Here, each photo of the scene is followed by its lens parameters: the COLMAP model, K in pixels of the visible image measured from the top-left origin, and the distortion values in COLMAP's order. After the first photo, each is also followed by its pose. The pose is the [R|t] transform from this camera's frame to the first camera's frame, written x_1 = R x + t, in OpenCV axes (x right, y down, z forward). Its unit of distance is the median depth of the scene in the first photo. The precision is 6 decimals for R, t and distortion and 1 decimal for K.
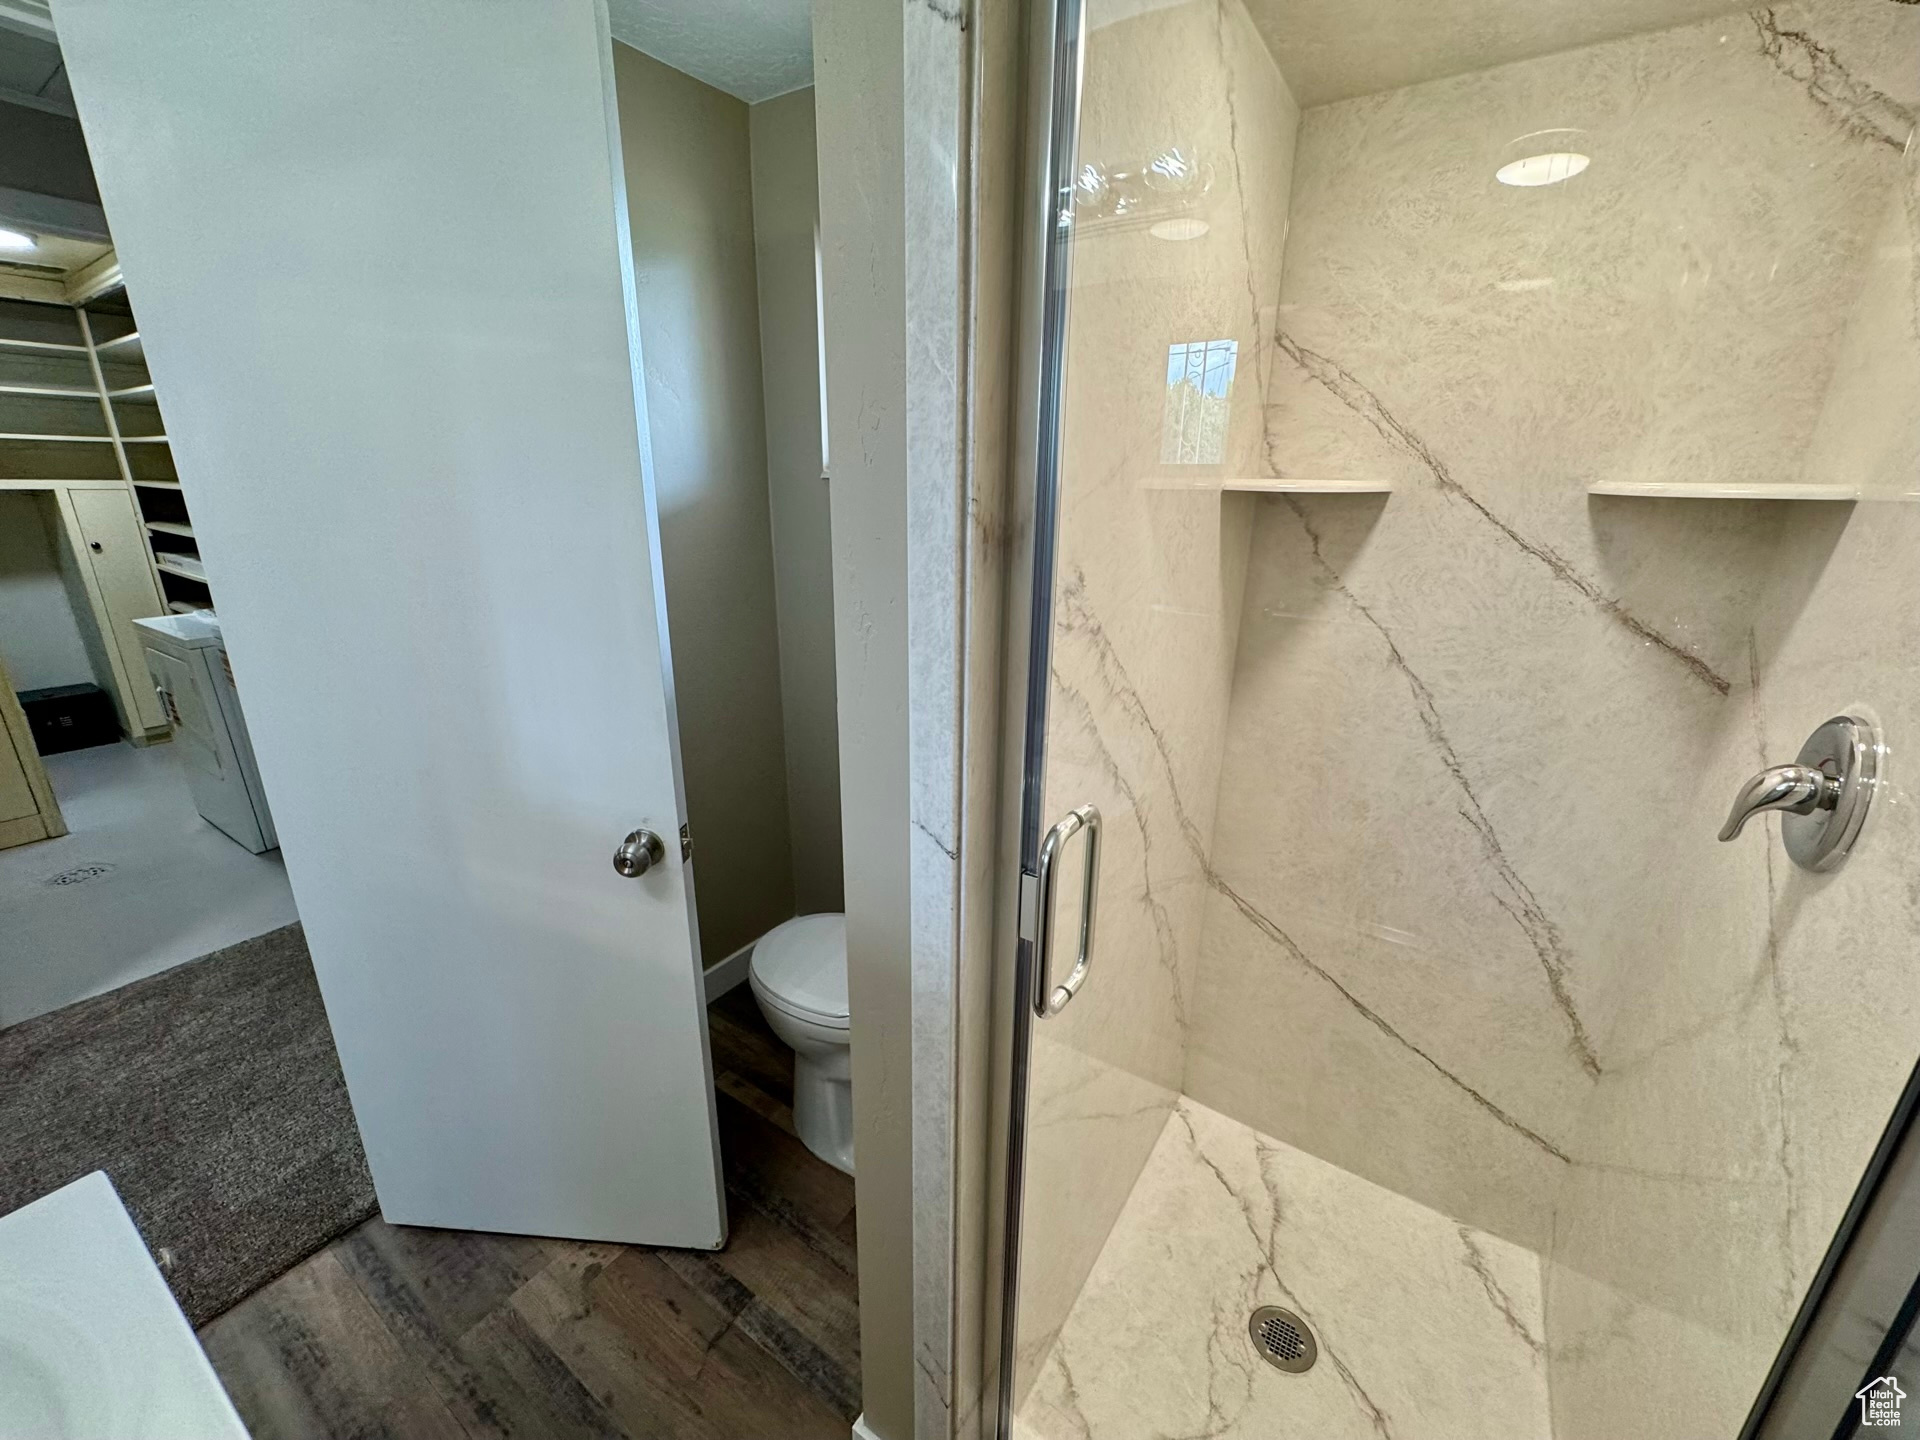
lens RADIAL K [[766.1, 0, 954.7], [0, 766.1, 724.6], [0, 0, 1]] dist [0.000189, -0.000162]
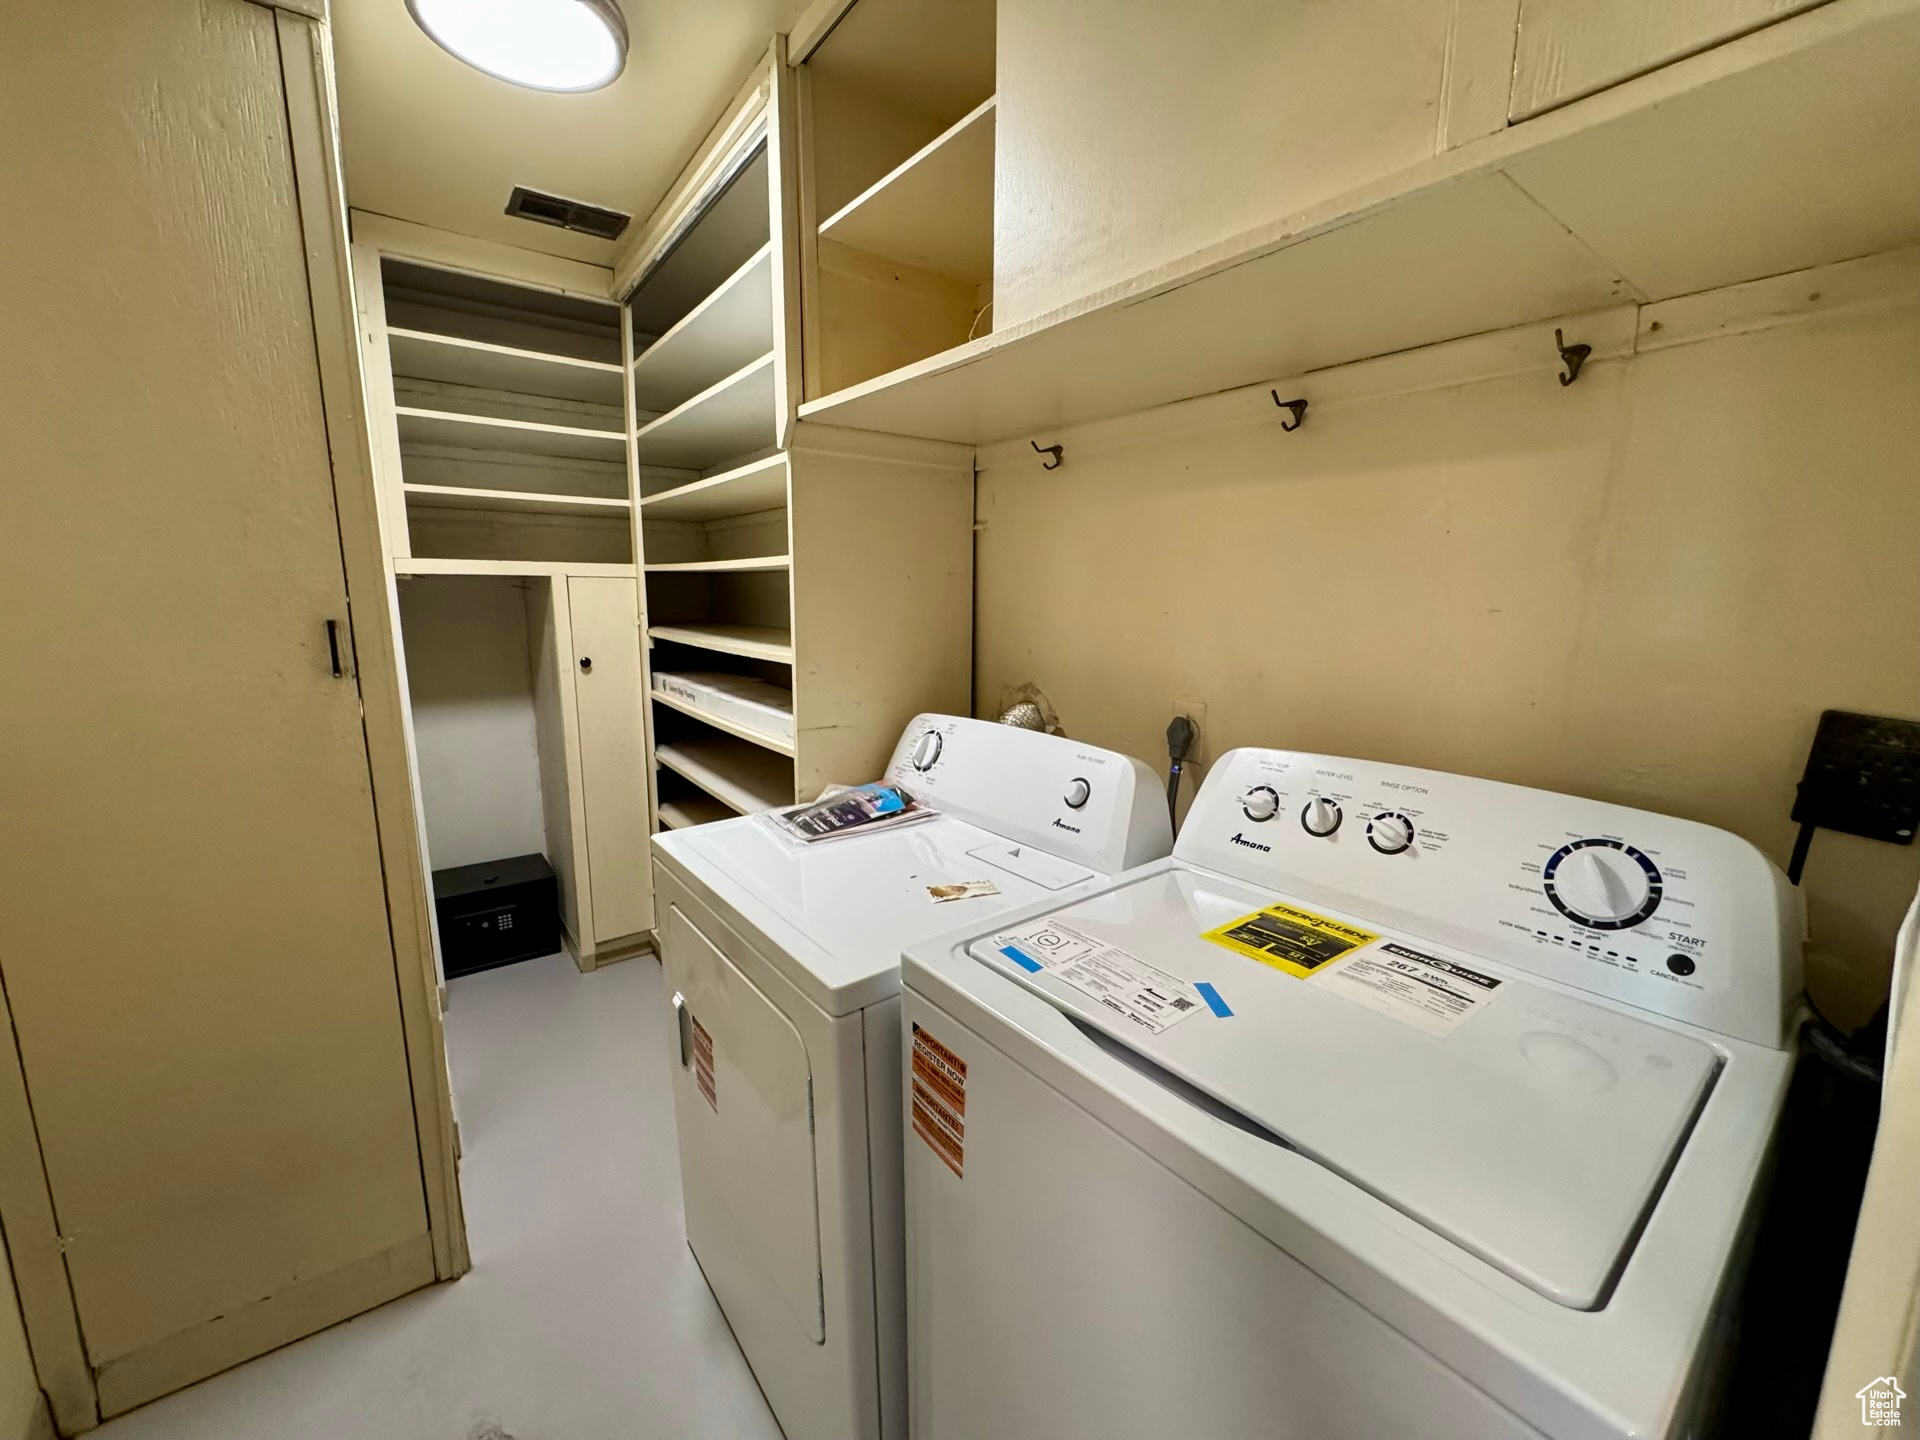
lens RADIAL K [[766.1, 0, 966.6], [0, 766.1, 715.1], [0, 0, 1]] dist [0.000189, -0.000162]
pose [[0.946868, 0.045512, -0.318386, -0.599022], [-0.089742, 0.988006, -0.125657, -0.134674], [0.308848, 0.147554, 0.939596, 0.491822]]
